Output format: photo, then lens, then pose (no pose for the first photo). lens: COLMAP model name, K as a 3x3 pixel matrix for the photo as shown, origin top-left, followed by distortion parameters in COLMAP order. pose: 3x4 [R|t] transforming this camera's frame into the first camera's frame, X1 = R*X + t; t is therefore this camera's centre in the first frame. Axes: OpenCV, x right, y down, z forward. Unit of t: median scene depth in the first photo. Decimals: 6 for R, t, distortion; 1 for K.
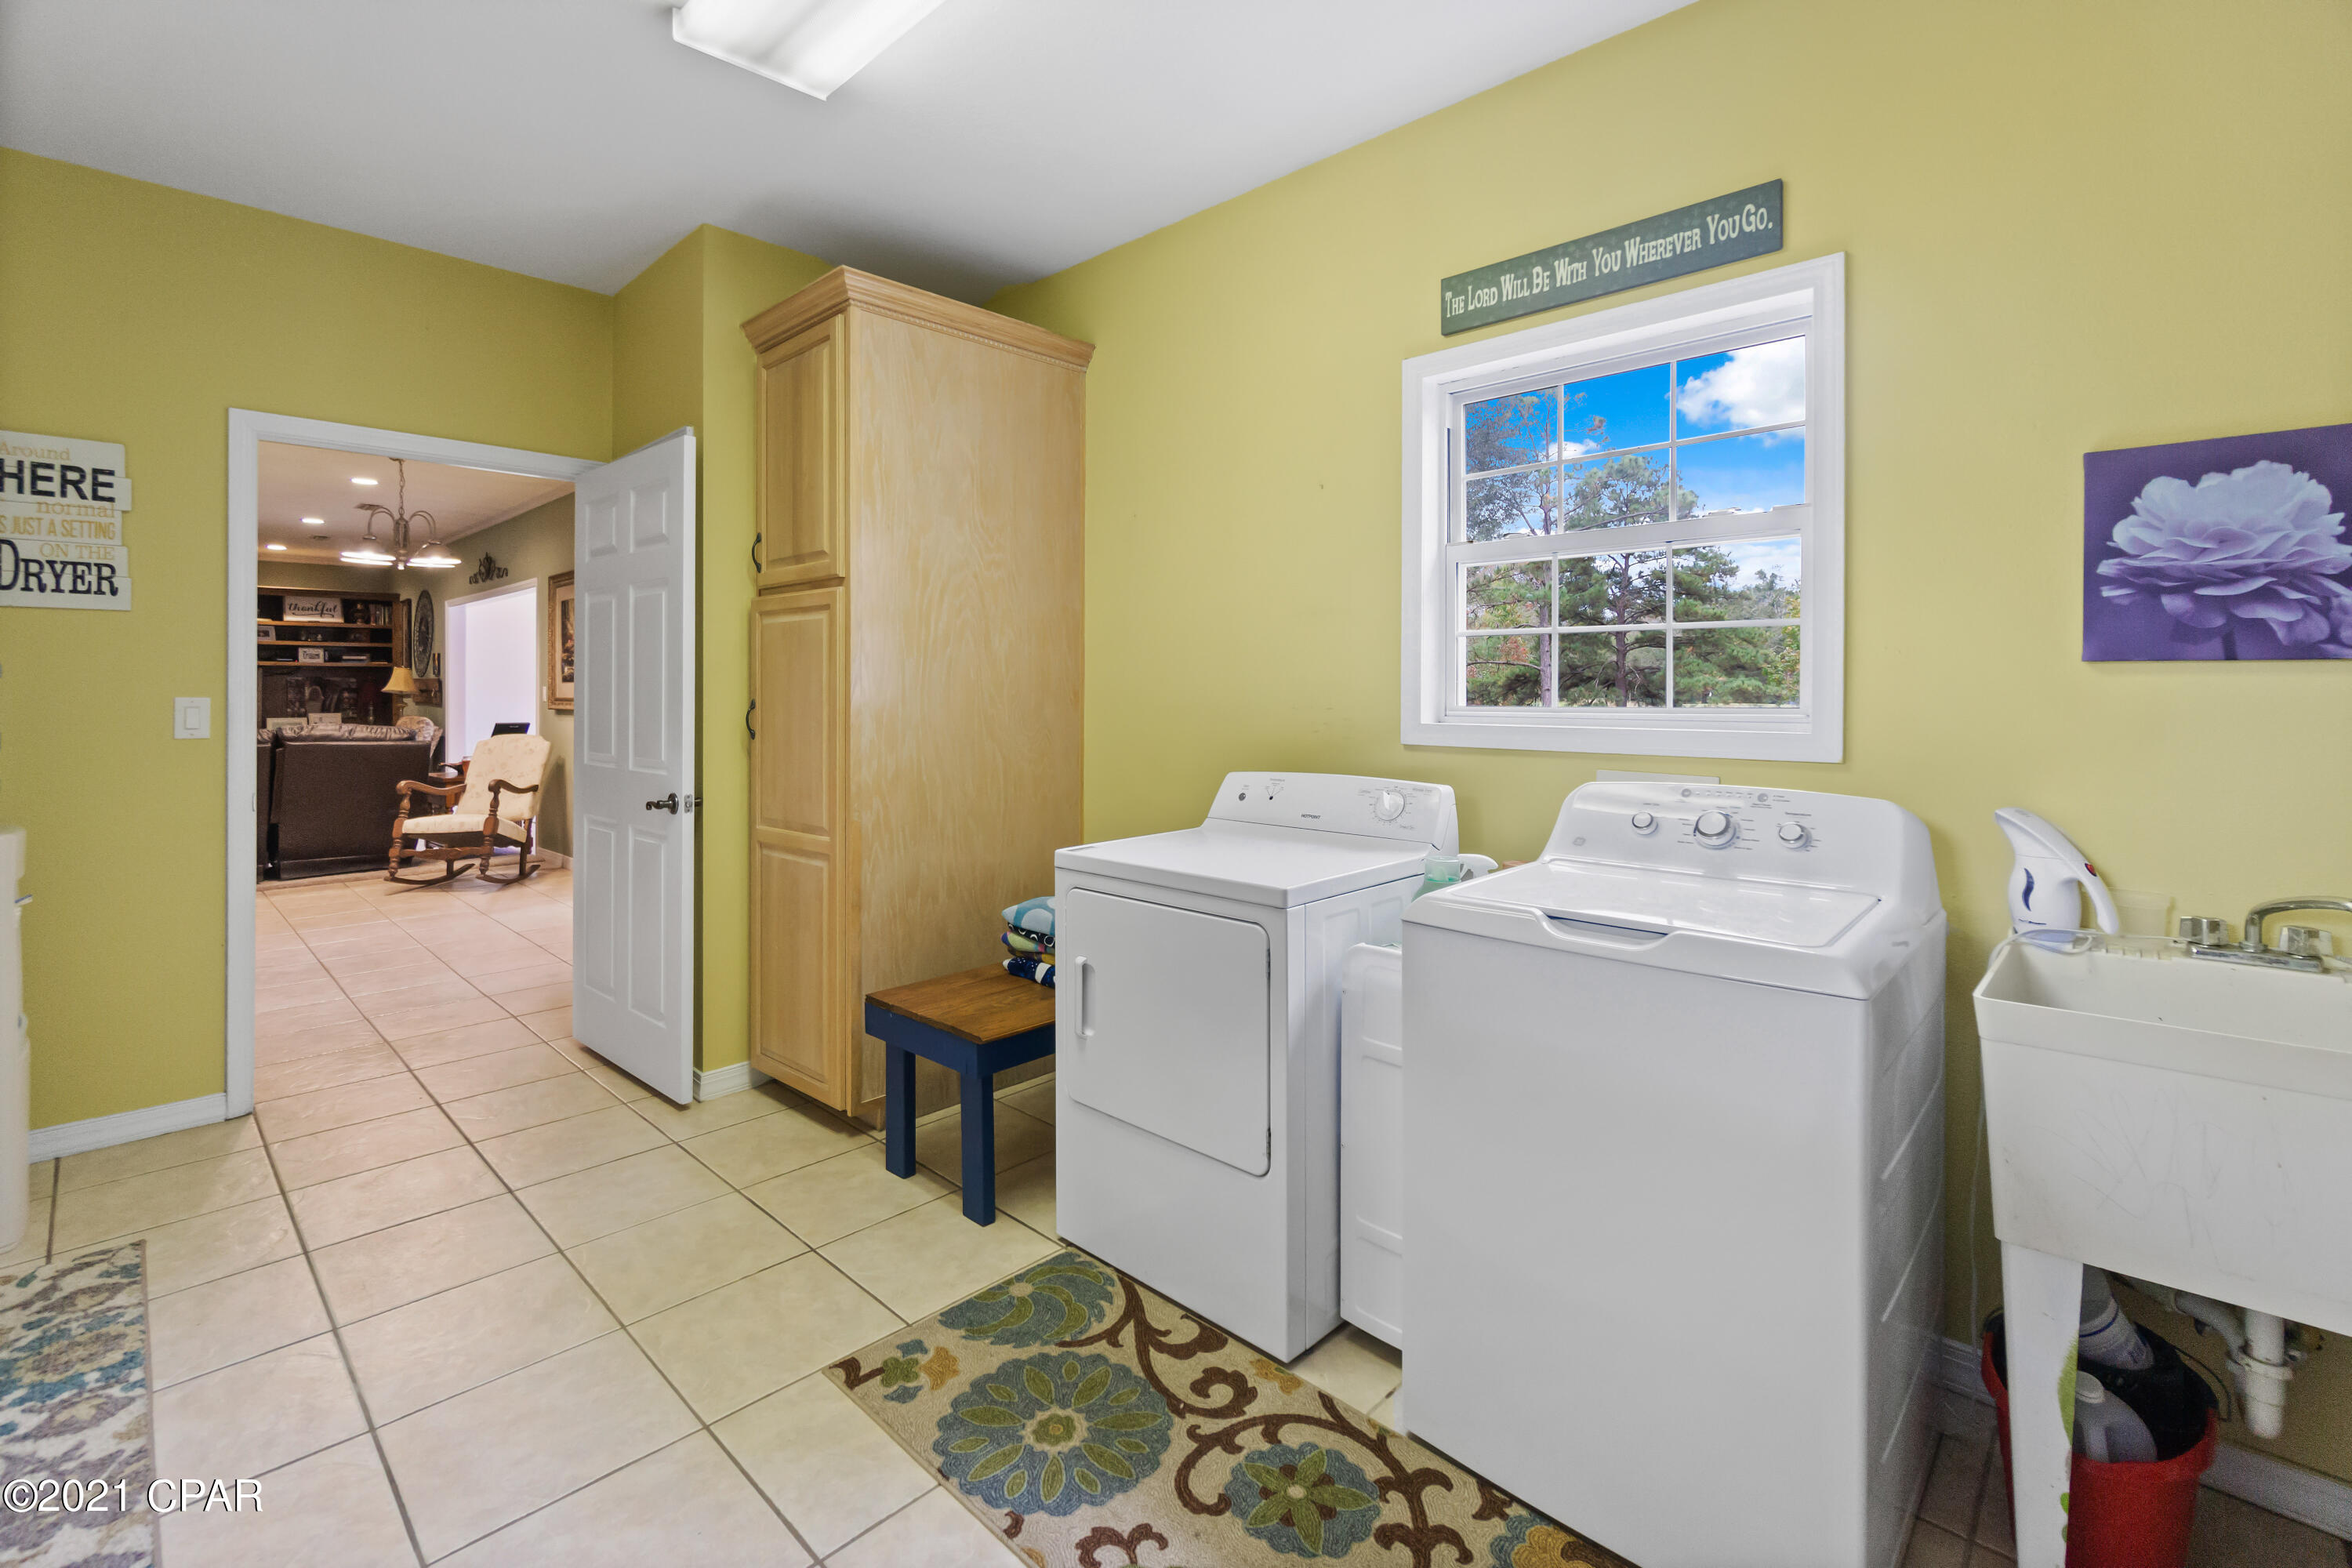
lens RADIAL K [[1031.9, 0, 1171.9], [0, 1031.9, 692.2], [0, 0, 1]] dist [-0.000228, -0.000012]
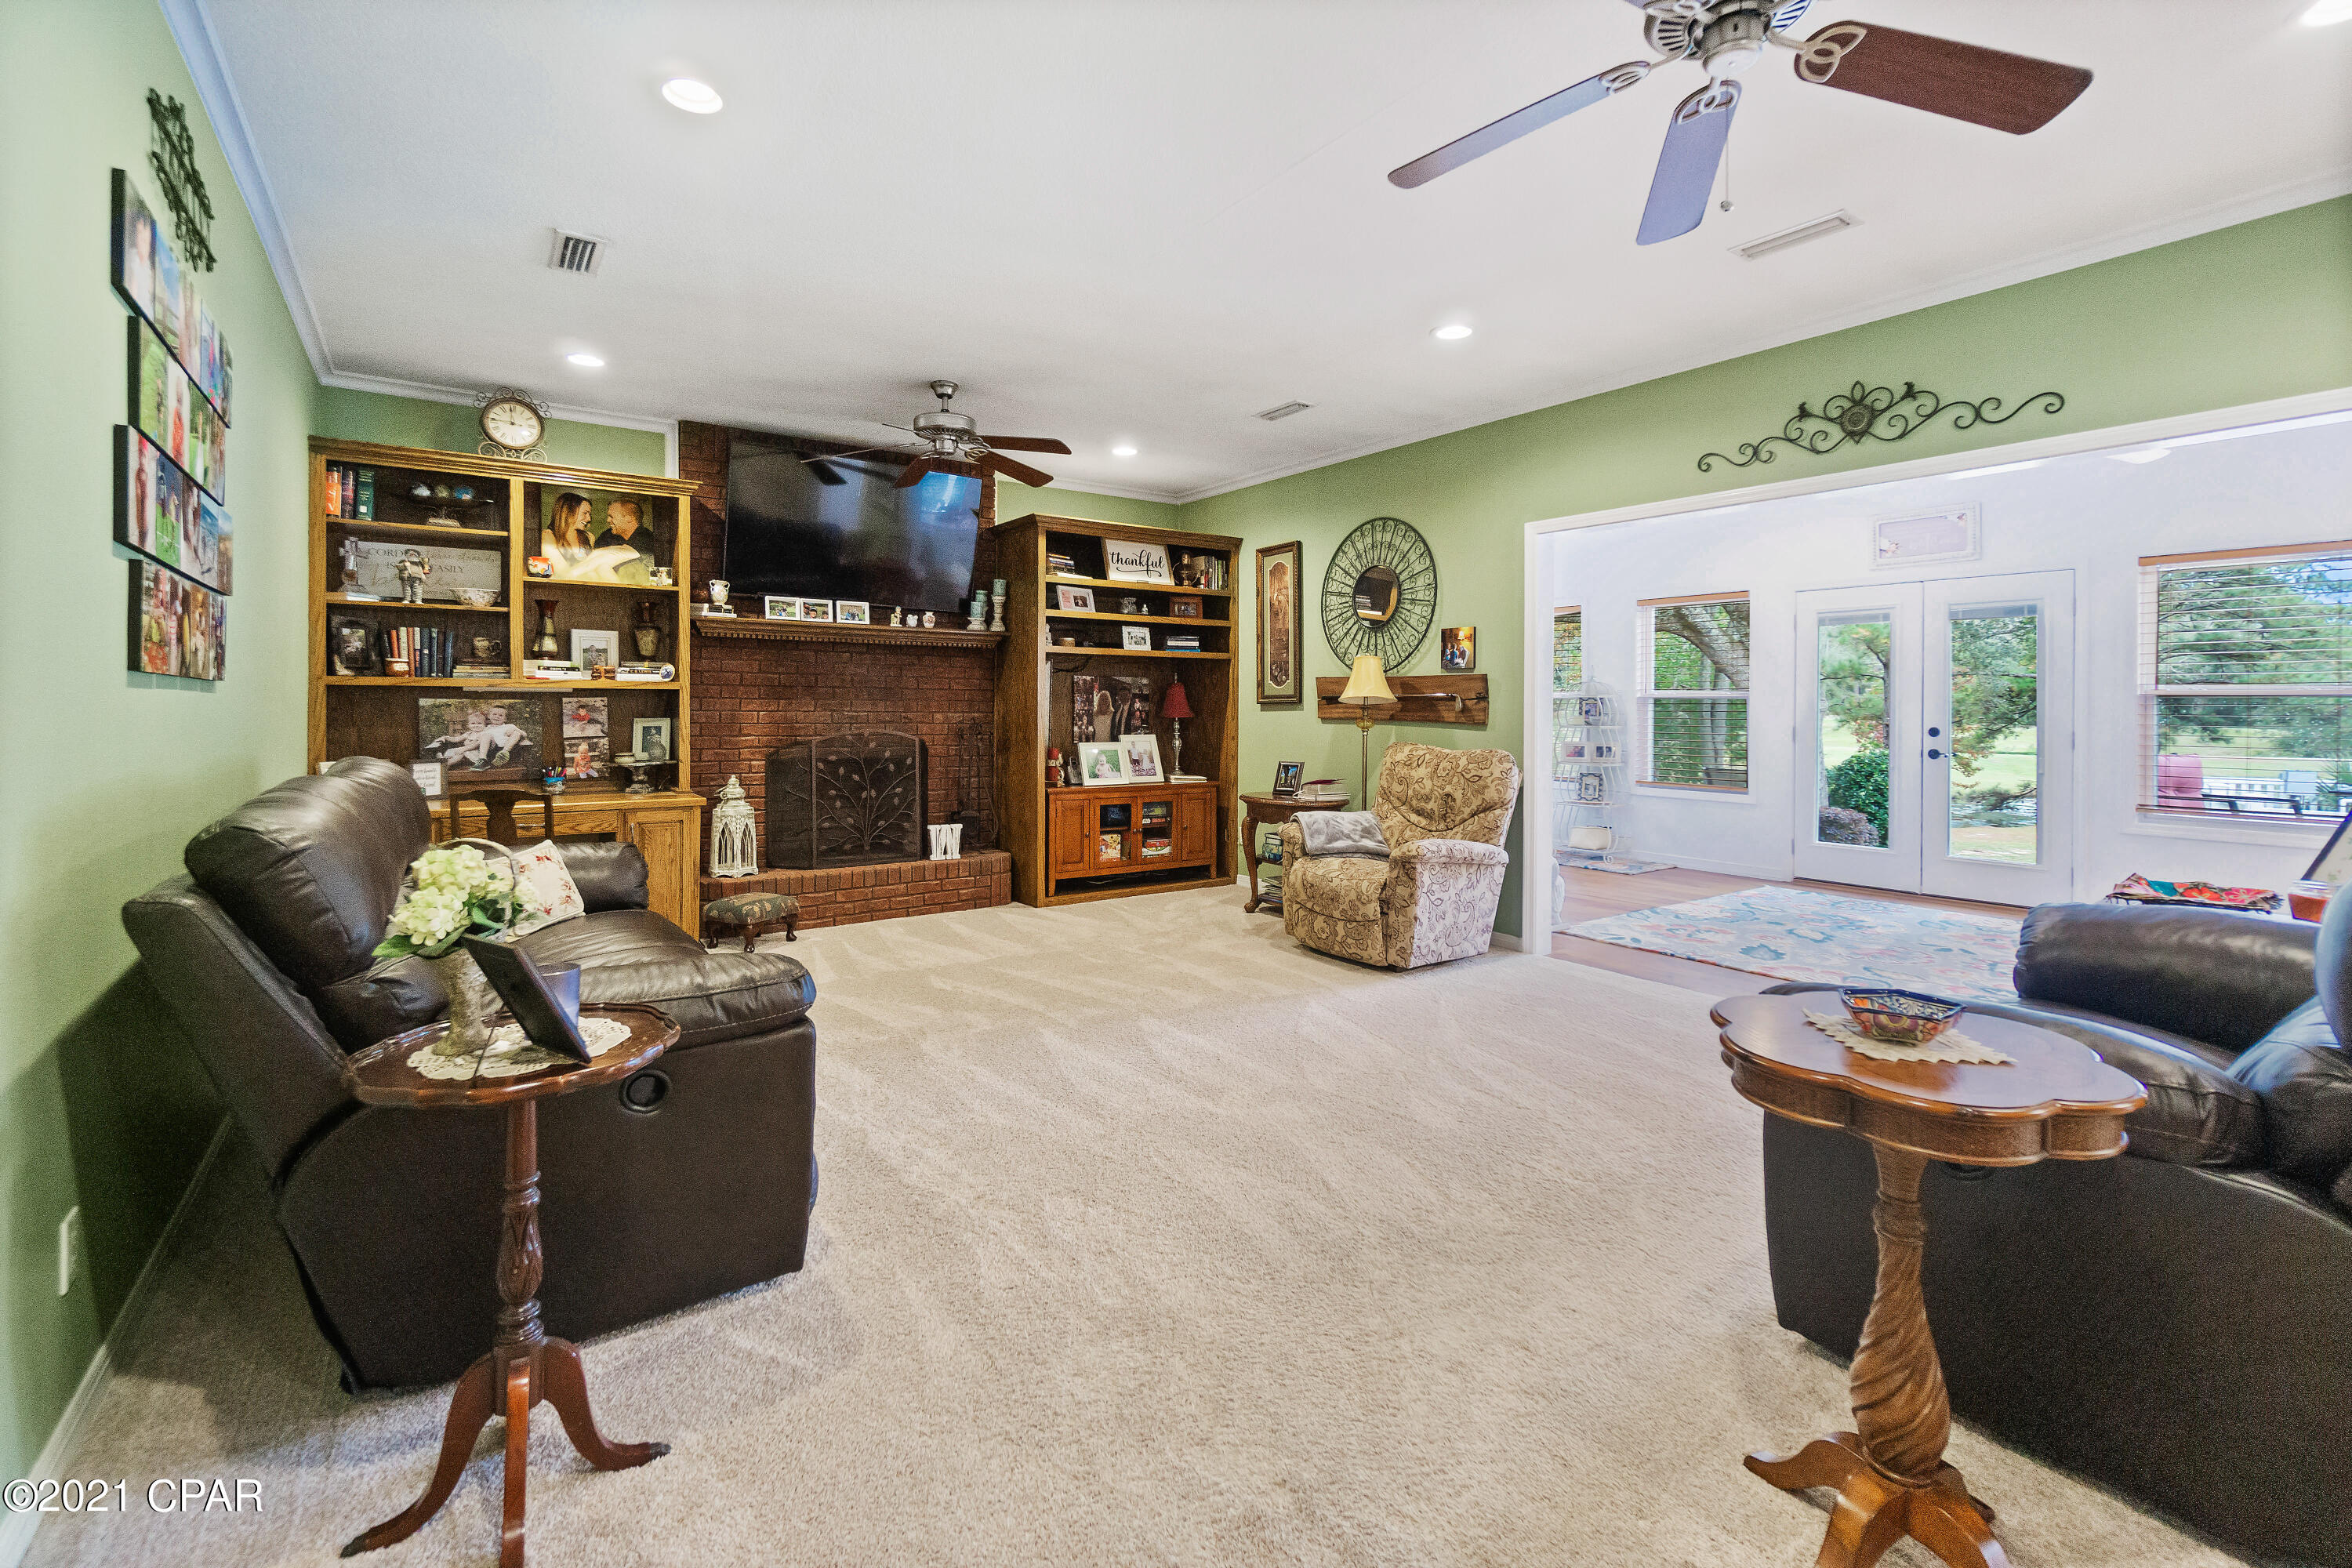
lens RADIAL K [[1031.9, 0, 1173.1], [0, 1031.9, 710.6], [0, 0, 1]] dist [-0.000228, -0.000012]
pose [[0.981808, 0.007176, -0.189738, -0.689220], [-0.007227, 0.999974, 0.000426, 0.005642], [0.189736, 0.000953, 0.981835, 0.411815]]
